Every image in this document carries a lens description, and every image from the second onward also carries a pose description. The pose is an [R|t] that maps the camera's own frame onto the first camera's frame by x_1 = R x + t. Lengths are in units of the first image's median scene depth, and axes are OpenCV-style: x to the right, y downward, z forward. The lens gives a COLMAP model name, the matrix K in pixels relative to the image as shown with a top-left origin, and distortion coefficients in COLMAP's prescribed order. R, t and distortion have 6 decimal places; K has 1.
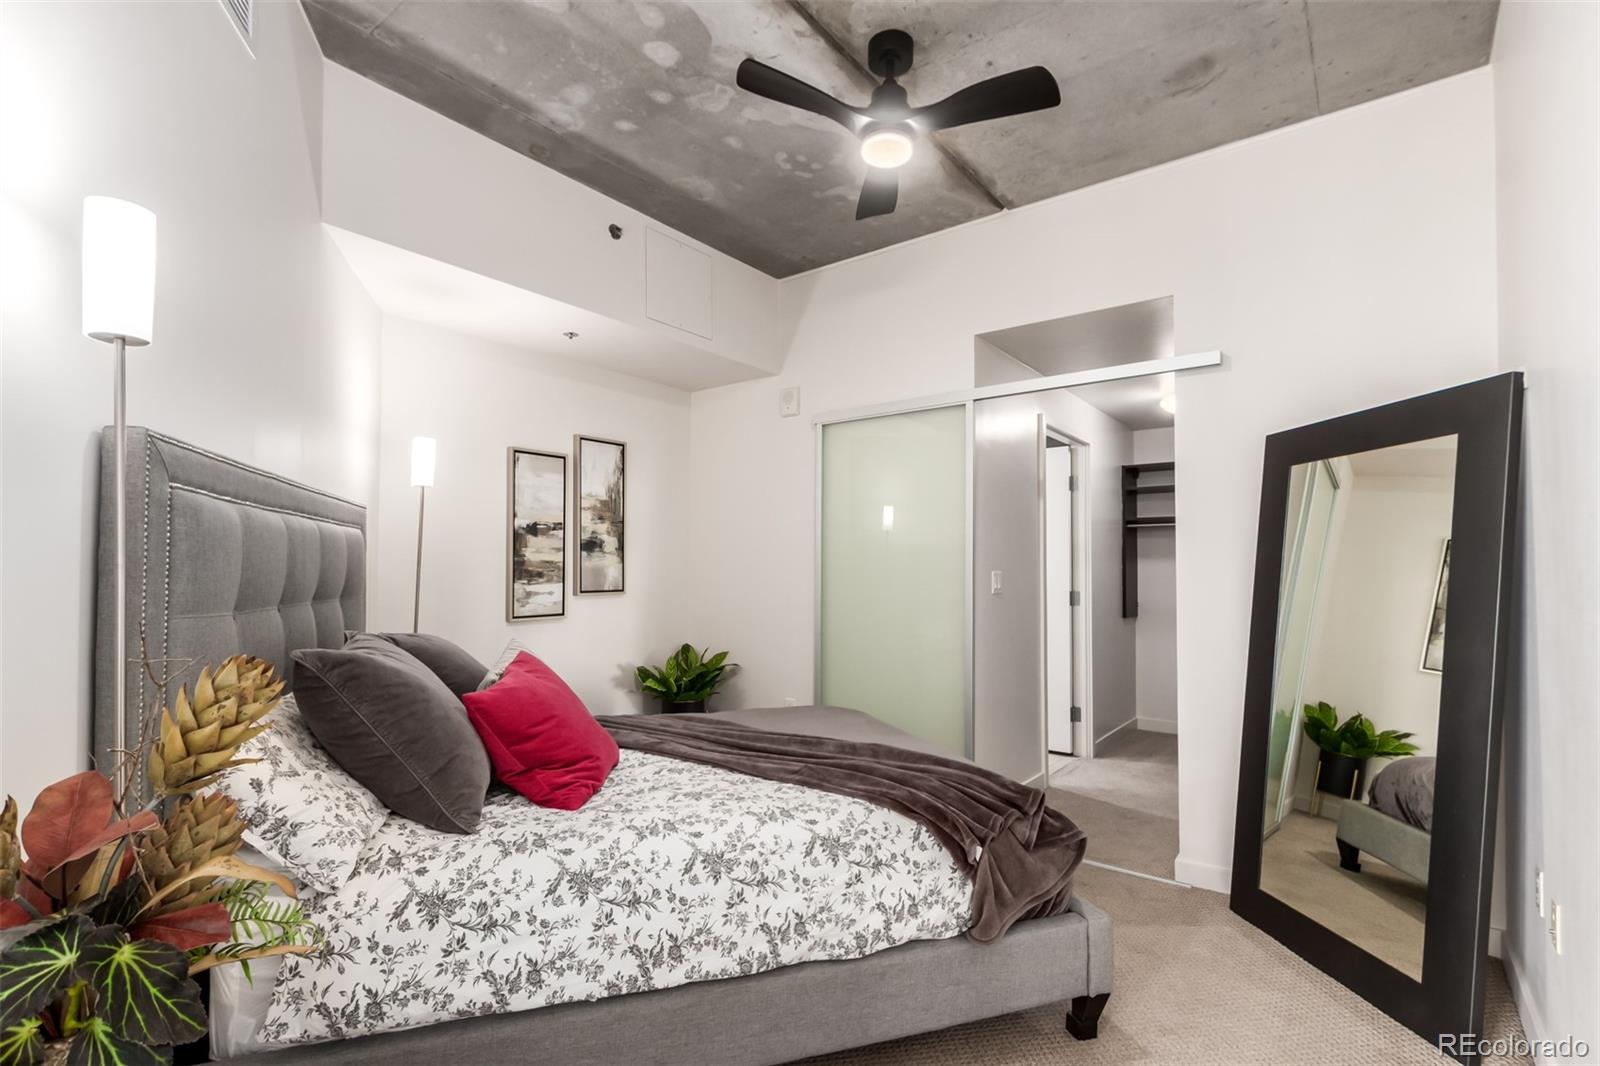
lens RADIAL K [[730.2, 0, 813.2], [0, 730.2, 537.0], [0, 0, 1]] dist [-0.001123, -0.000199]
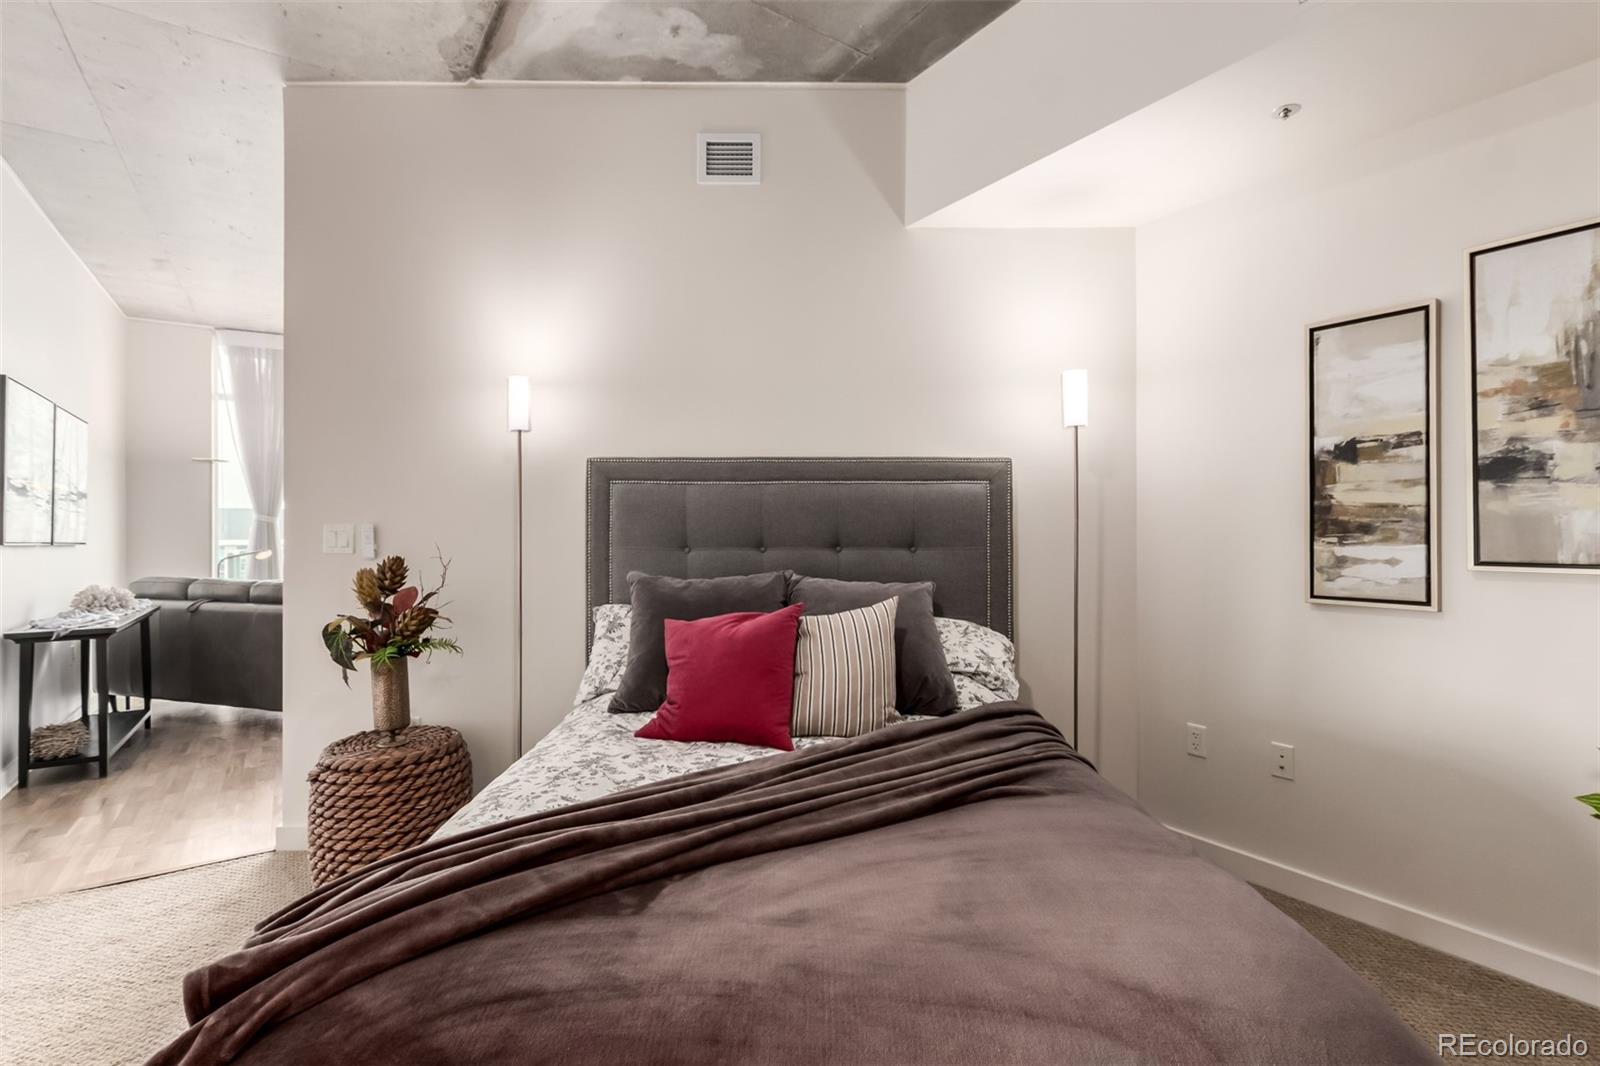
lens RADIAL K [[730.2, 0, 813.2], [0, 730.2, 537.0], [0, 0, 1]] dist [-0.001123, -0.000199]
pose [[-0.310573, 0.011783, -0.950477, 0.306909], [0.046940, 0.998893, -0.002954, 0.039110], [0.949390, -0.045533, -0.310782, 0.757647]]
